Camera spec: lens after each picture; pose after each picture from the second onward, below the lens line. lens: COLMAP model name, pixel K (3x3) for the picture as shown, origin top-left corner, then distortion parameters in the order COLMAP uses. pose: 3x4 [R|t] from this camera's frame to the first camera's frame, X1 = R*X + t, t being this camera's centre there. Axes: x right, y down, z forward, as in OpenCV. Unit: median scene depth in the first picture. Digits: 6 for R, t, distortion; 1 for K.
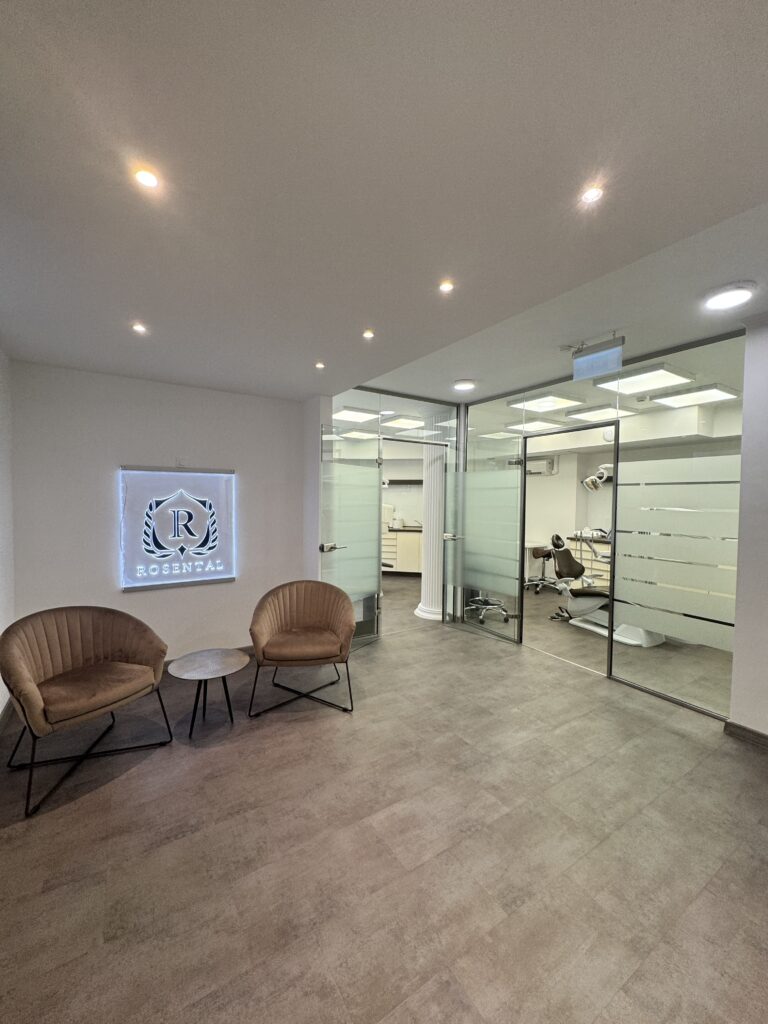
lens RADIAL K [[407.8, 0, 384.0], [0, 407.8, 512.0], [0, 0, 1]] dist [-0.000388, 0.000080]
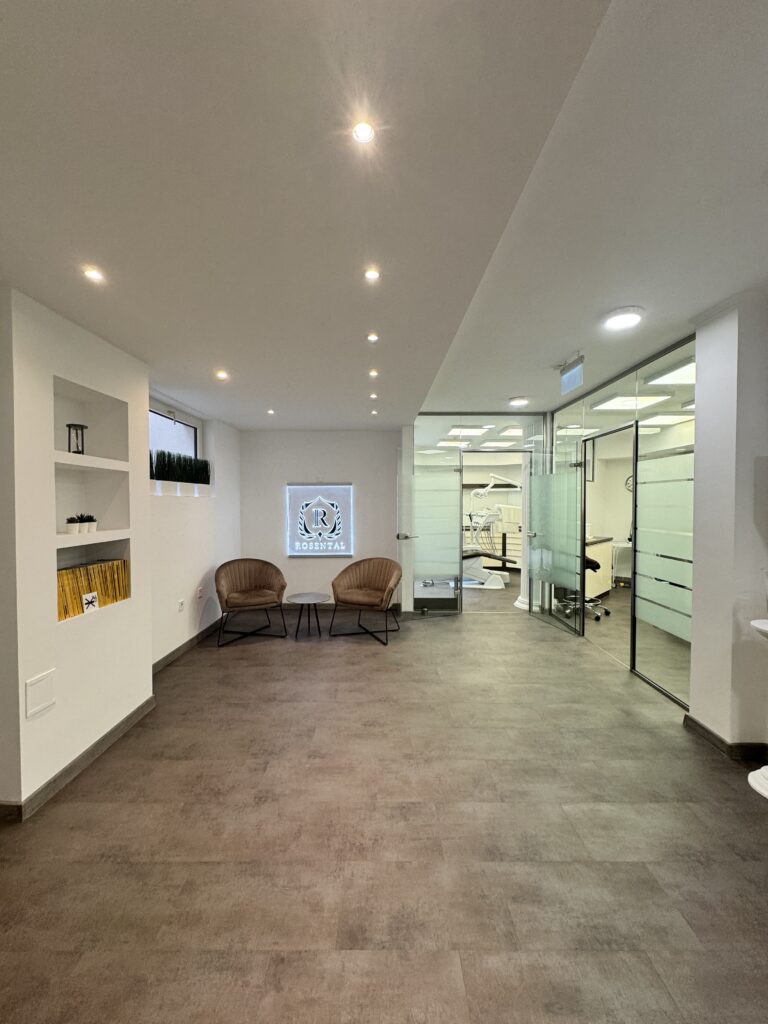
lens RADIAL K [[412.3, 0, 384.0], [0, 412.3, 512.0], [0, 0, 1]] dist [-0.001684, -0.000128]
pose [[0.838069, 0.000257, -0.545564, 0.591829], [-0.006718, 0.999929, -0.009849, 0.019719], [0.545523, 0.011919, 0.838011, -0.211882]]
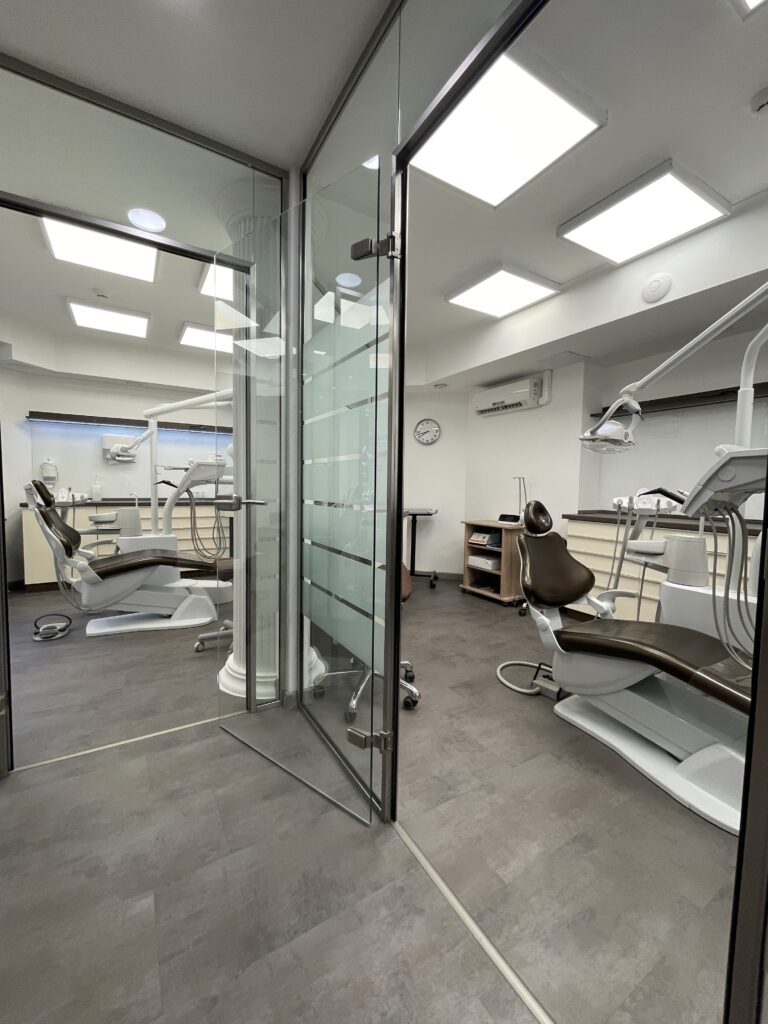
lens RADIAL K [[407.1, 0, 384.0], [0, 407.1, 512.0], [0, 0, 1]] dist [-0.009285, -0.000033]
pose [[0.999802, 0.005328, -0.019147, 0.405604], [-0.004734, 0.999510, 0.030933, 0.081117], [0.019302, -0.030836, 0.999338, 0.832994]]
